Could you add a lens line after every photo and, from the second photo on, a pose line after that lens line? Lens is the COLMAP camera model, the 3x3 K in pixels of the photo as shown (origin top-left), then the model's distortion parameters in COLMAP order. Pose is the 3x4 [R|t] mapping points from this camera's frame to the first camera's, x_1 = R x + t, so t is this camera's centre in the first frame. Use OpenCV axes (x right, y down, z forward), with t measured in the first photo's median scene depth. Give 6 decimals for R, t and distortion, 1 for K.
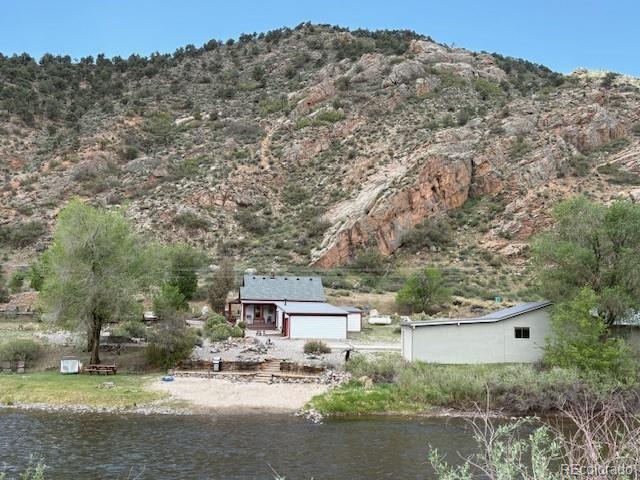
lens RADIAL K [[672.4, 0, 314.8], [0, 672.4, 255.7], [0, 0, 1]] dist [0.031178, 0.000000]
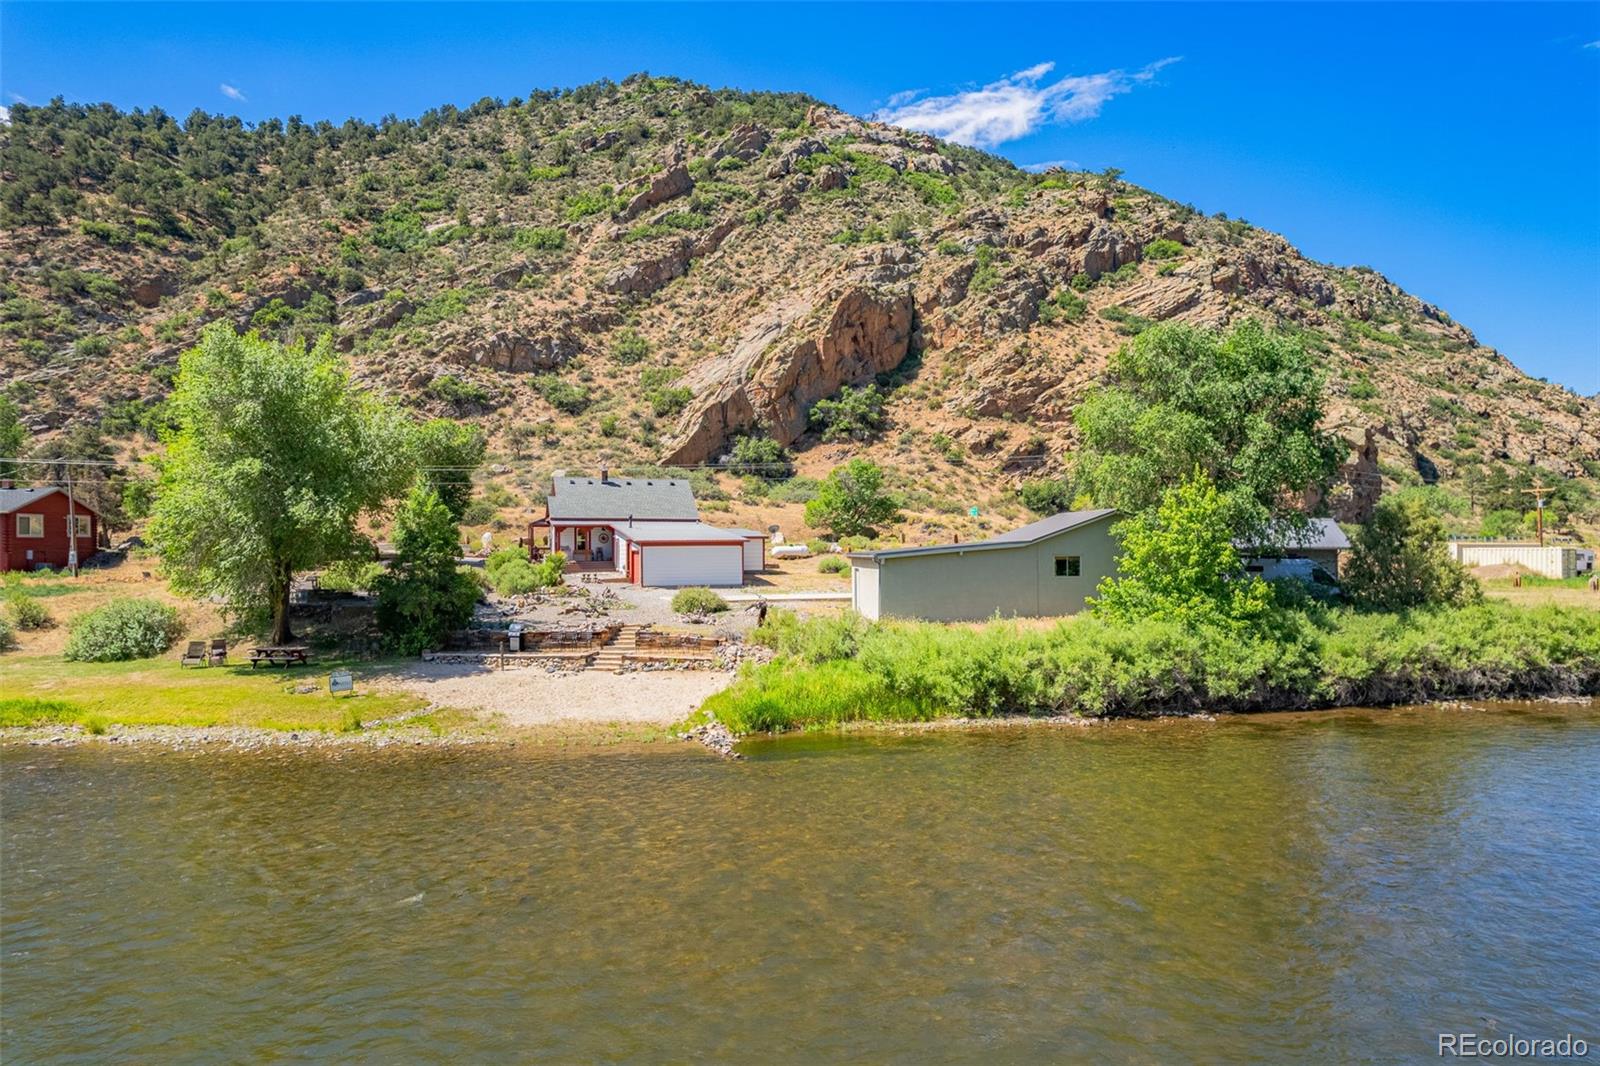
lens RADIAL K [[1028.9, 0, 794.9], [0, 1028.9, 542.4], [0, 0, 1]] dist [-0.073038, 0.081717]
pose [[0.990976, -0.020353, 0.132487, -0.009125], [0.008755, 0.996123, 0.087536, 0.004625], [-0.133755, -0.085586, 0.987312, 0.049702]]
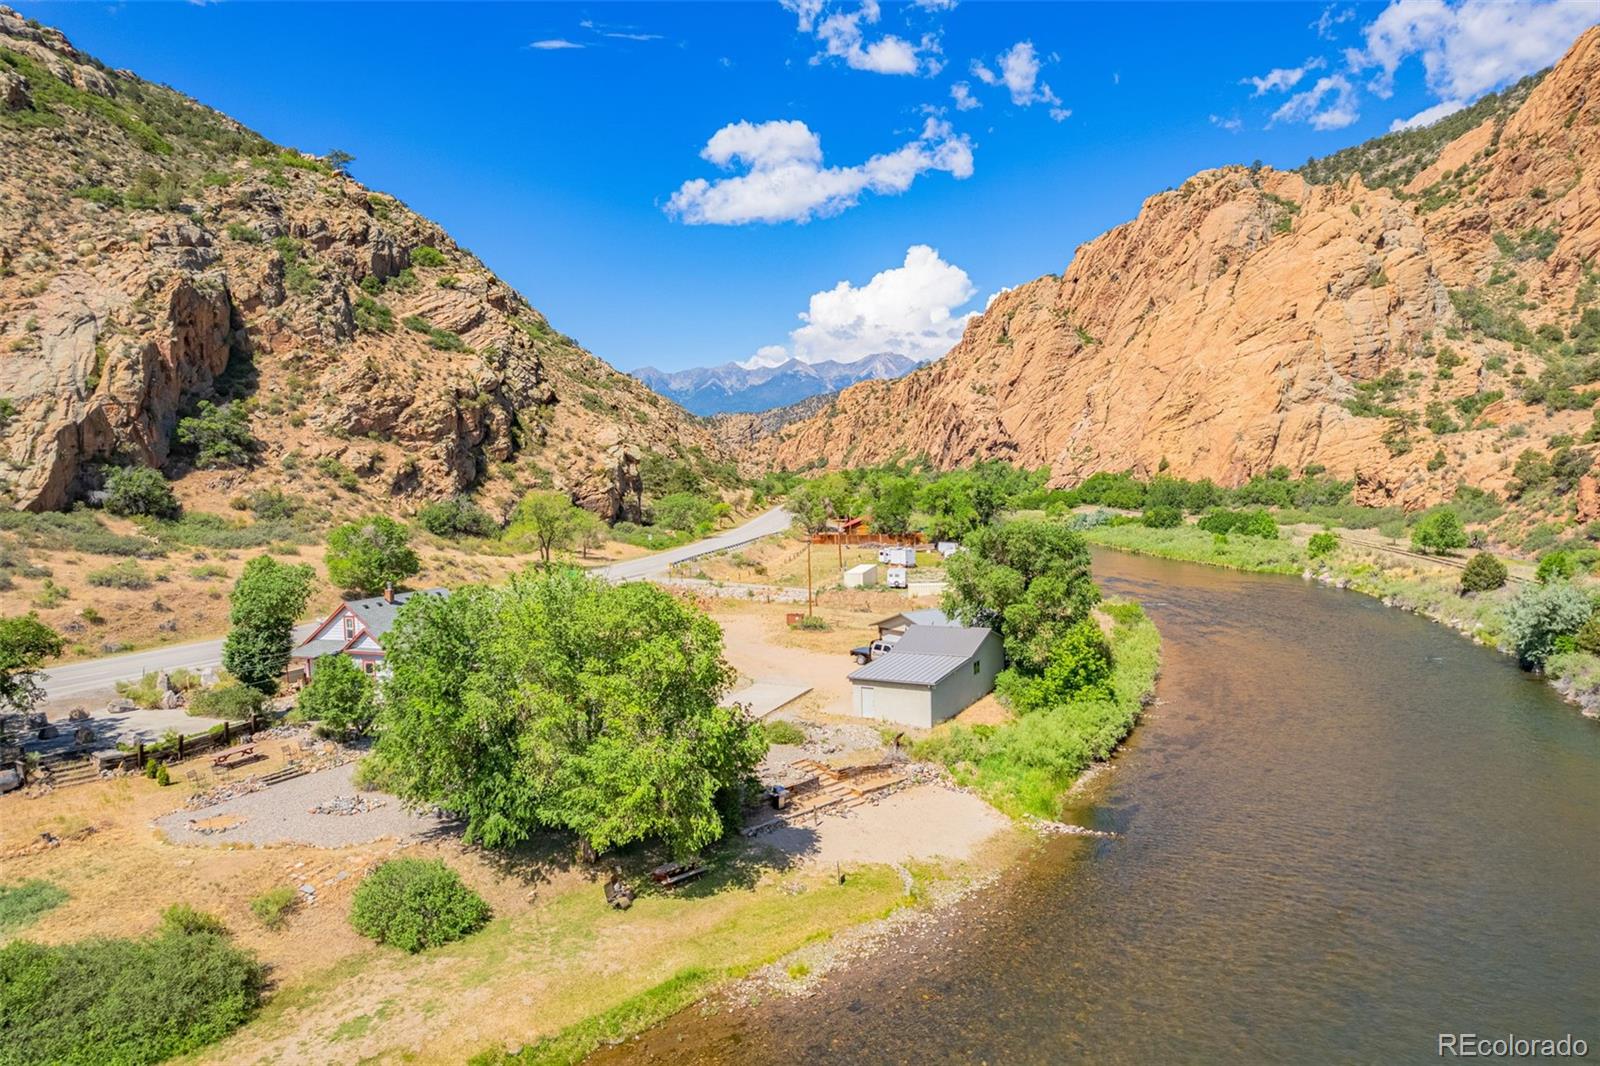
lens RADIAL K [[1028.9, 0, 801.7], [0, 1028.9, 537.4], [0, 0, 1]] dist [-0.073038, 0.081717]
pose [[0.519619, -0.084458, 0.850213, -0.273086], [-0.041514, 0.991431, 0.123858, -0.062381], [-0.853389, -0.099655, 0.511661, 0.135821]]
